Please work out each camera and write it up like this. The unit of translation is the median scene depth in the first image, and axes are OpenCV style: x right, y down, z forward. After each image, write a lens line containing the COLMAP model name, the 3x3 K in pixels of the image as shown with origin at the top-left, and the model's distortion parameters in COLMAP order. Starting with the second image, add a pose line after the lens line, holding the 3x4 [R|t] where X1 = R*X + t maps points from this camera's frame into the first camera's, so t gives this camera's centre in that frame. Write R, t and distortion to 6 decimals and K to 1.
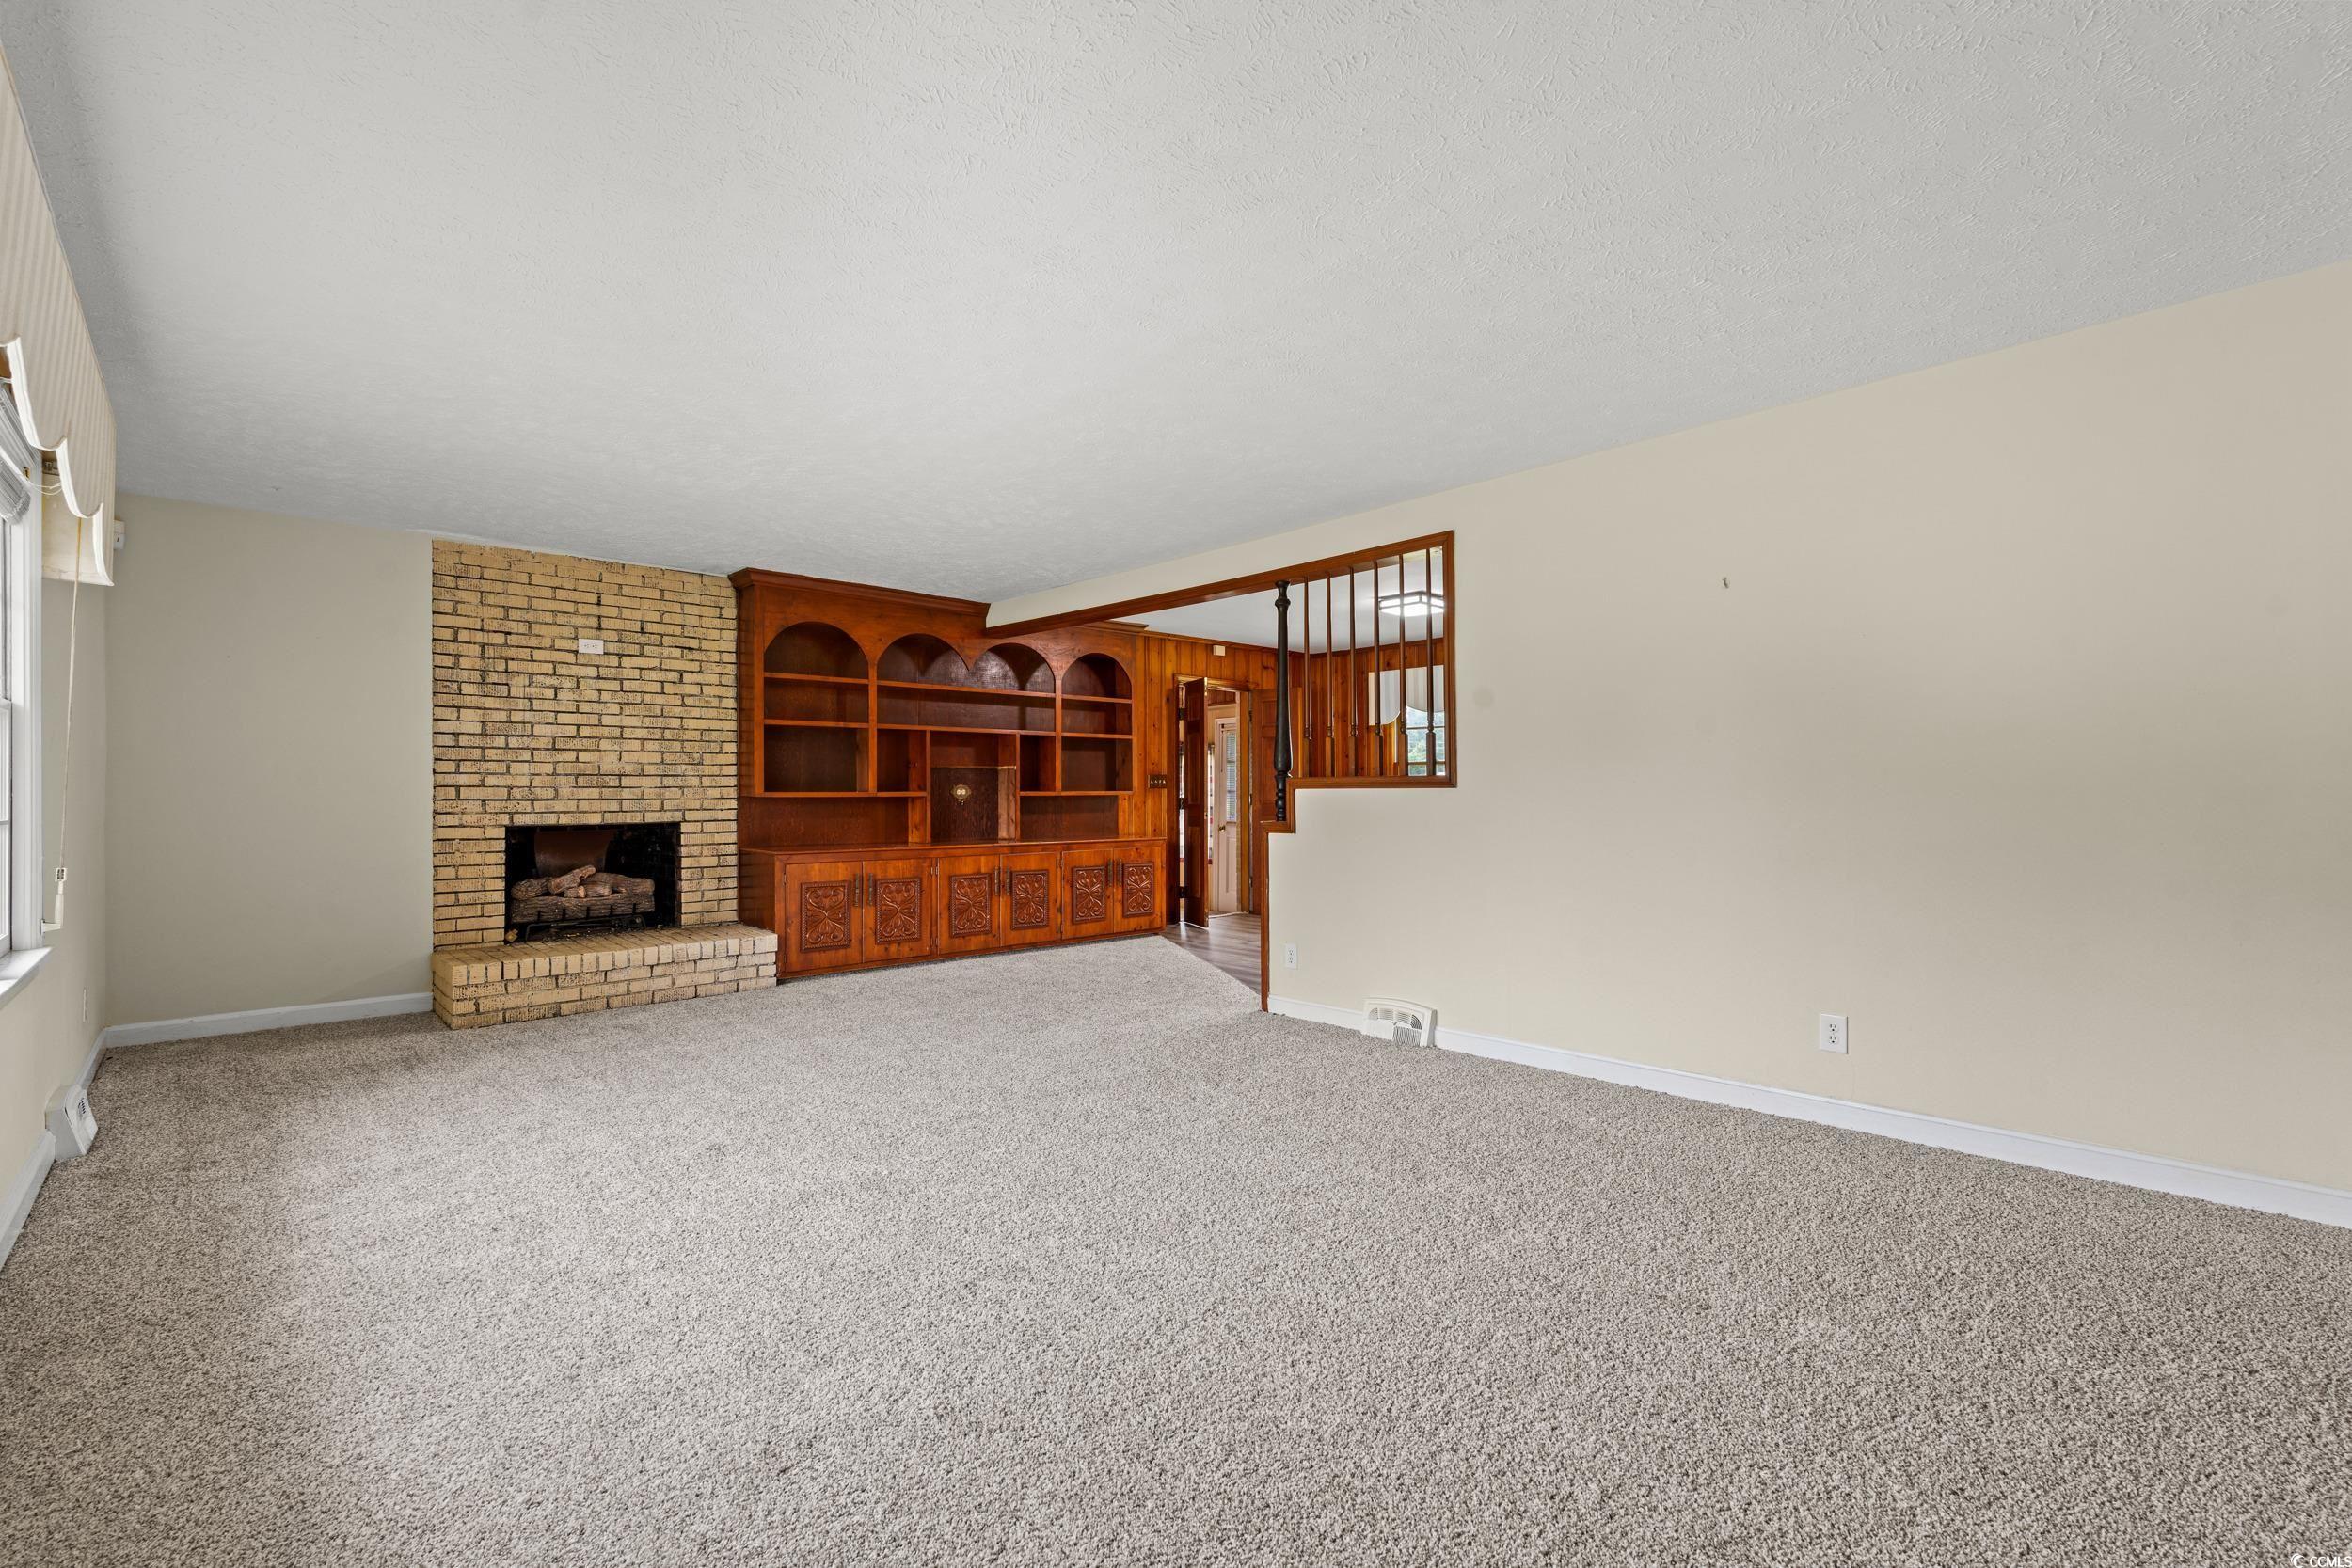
lens RADIAL K [[1022.3, 0, 1176.3], [0, 1022.3, 782.7], [0, 0, 1]] dist [-0.009820, -0.000033]
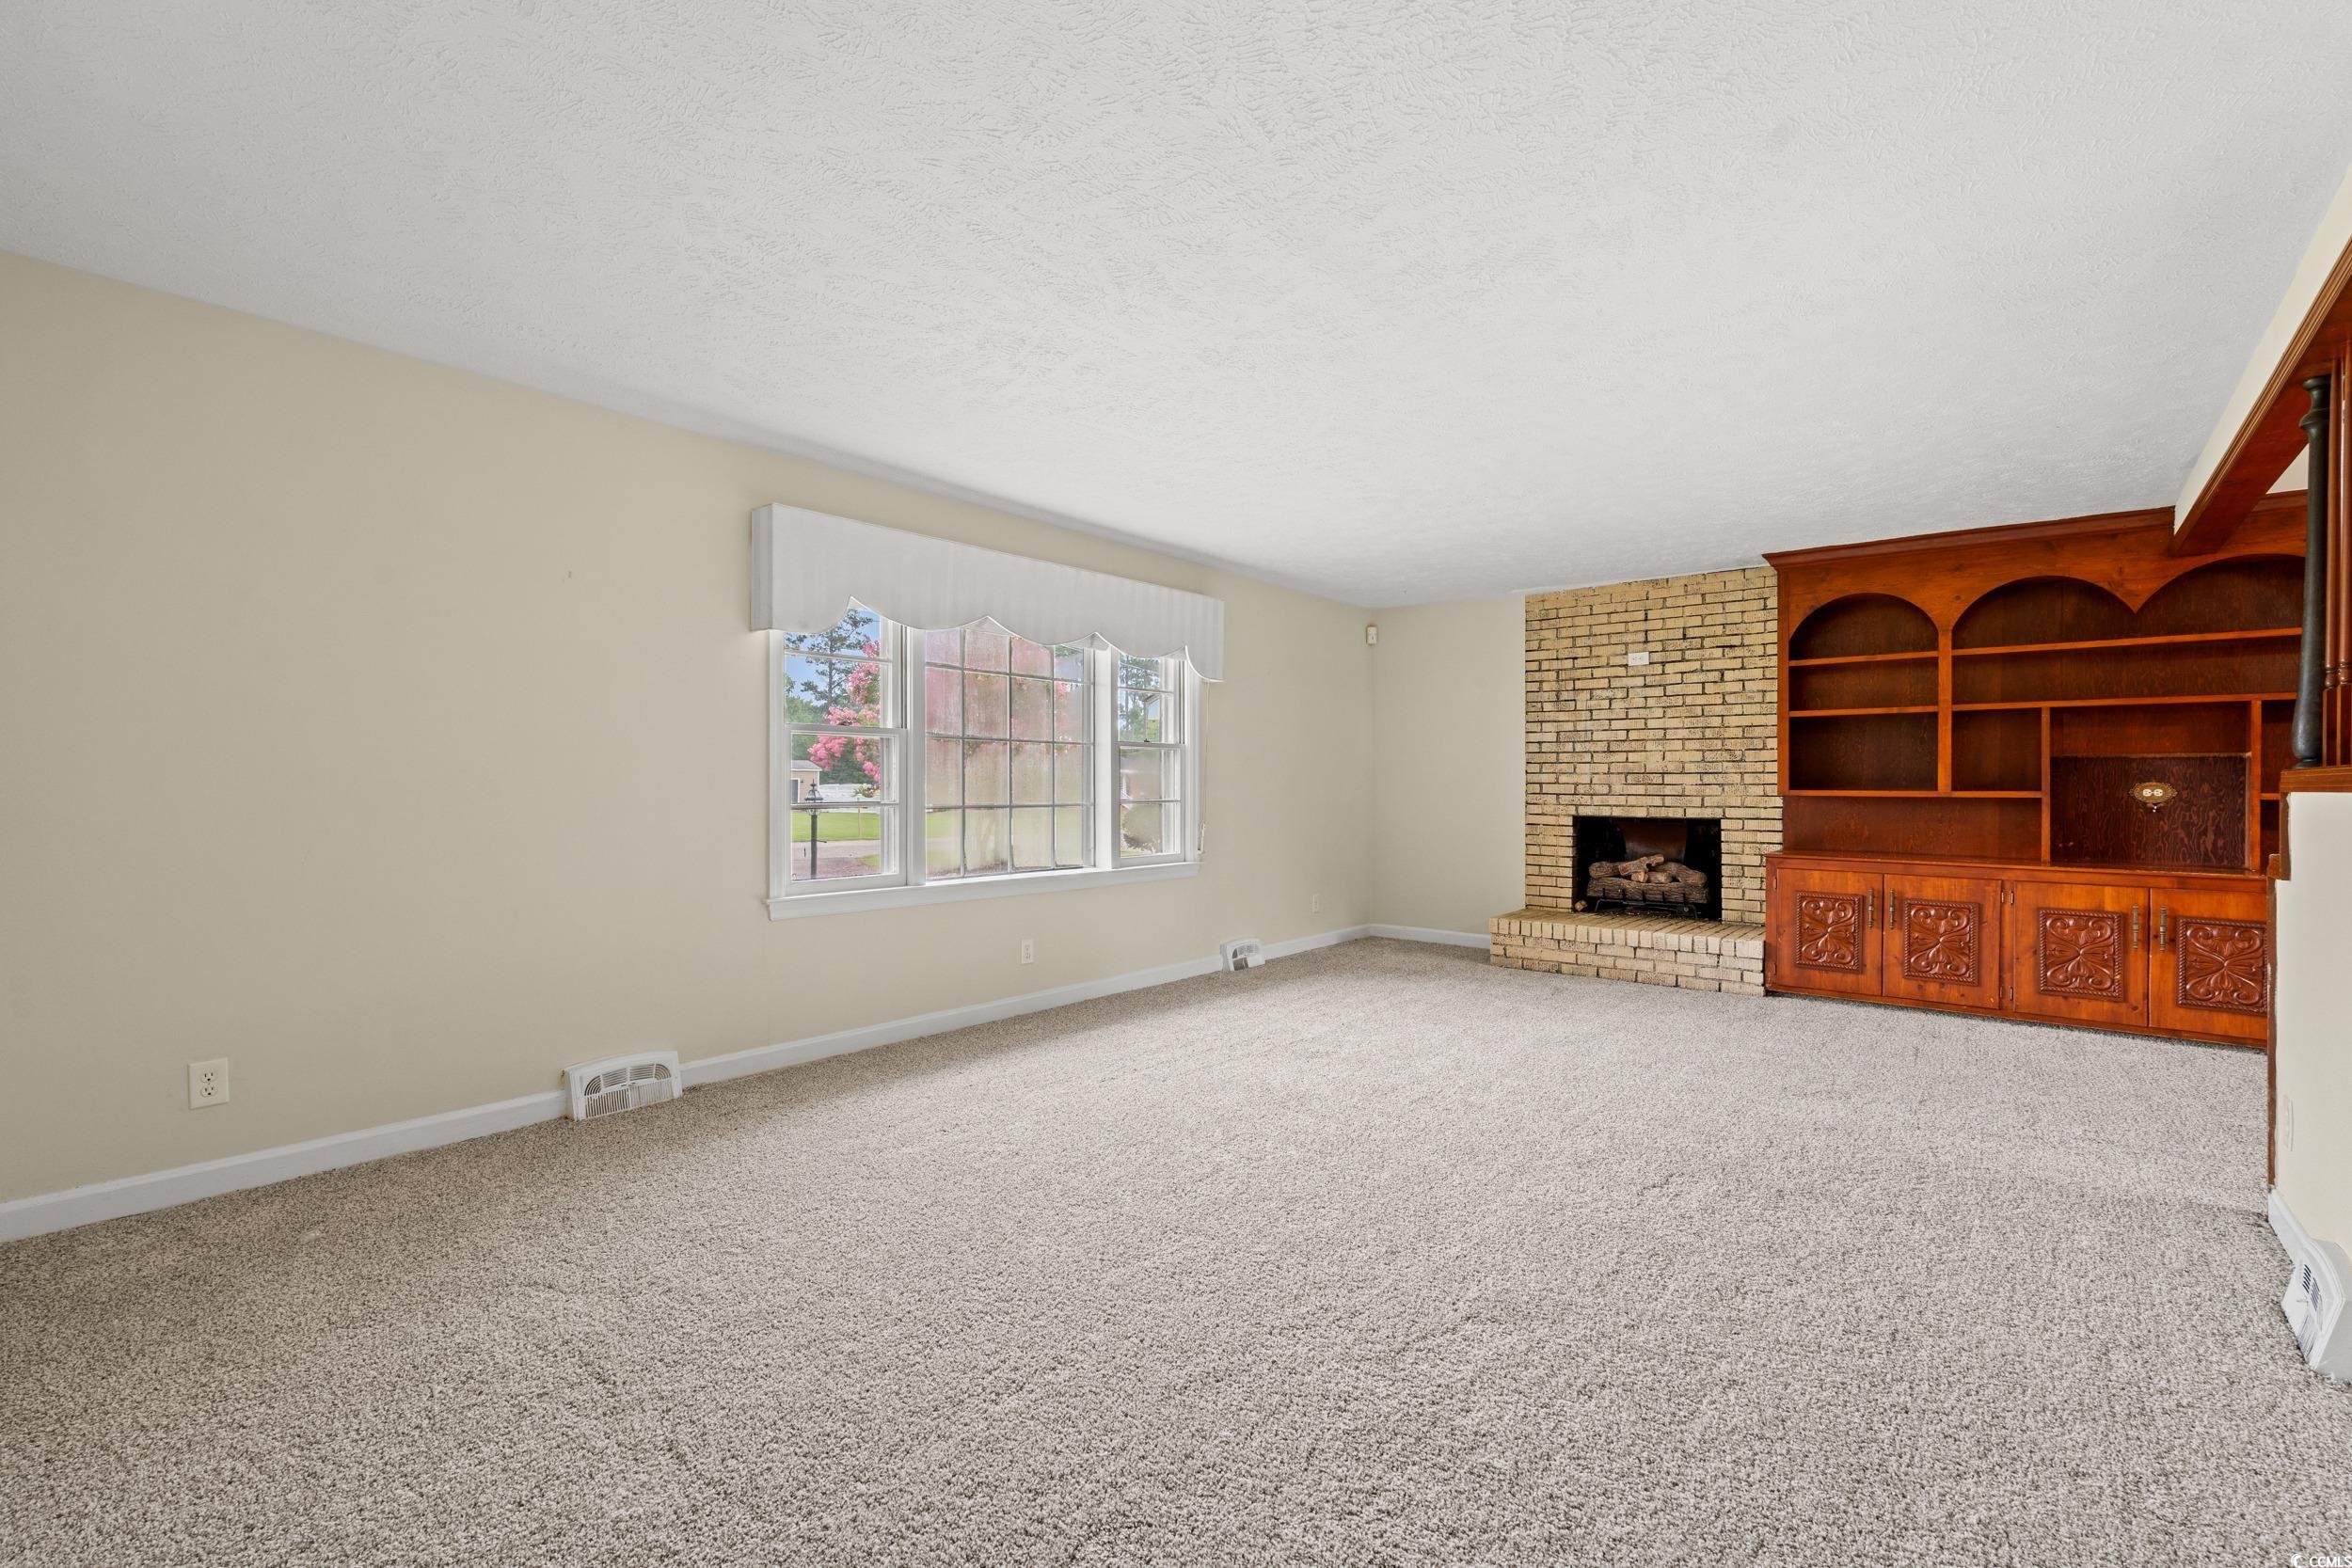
lens RADIAL K [[1022.3, 0, 1176.7], [0, 1022.3, 786.6], [0, 0, 1]] dist [-0.009820, -0.000033]
pose [[0.126091, 0.004981, -0.992006, 0.472568], [0.002758, 0.999982, 0.005372, -0.000447], [0.992015, -0.003413, 0.126075, 0.347635]]
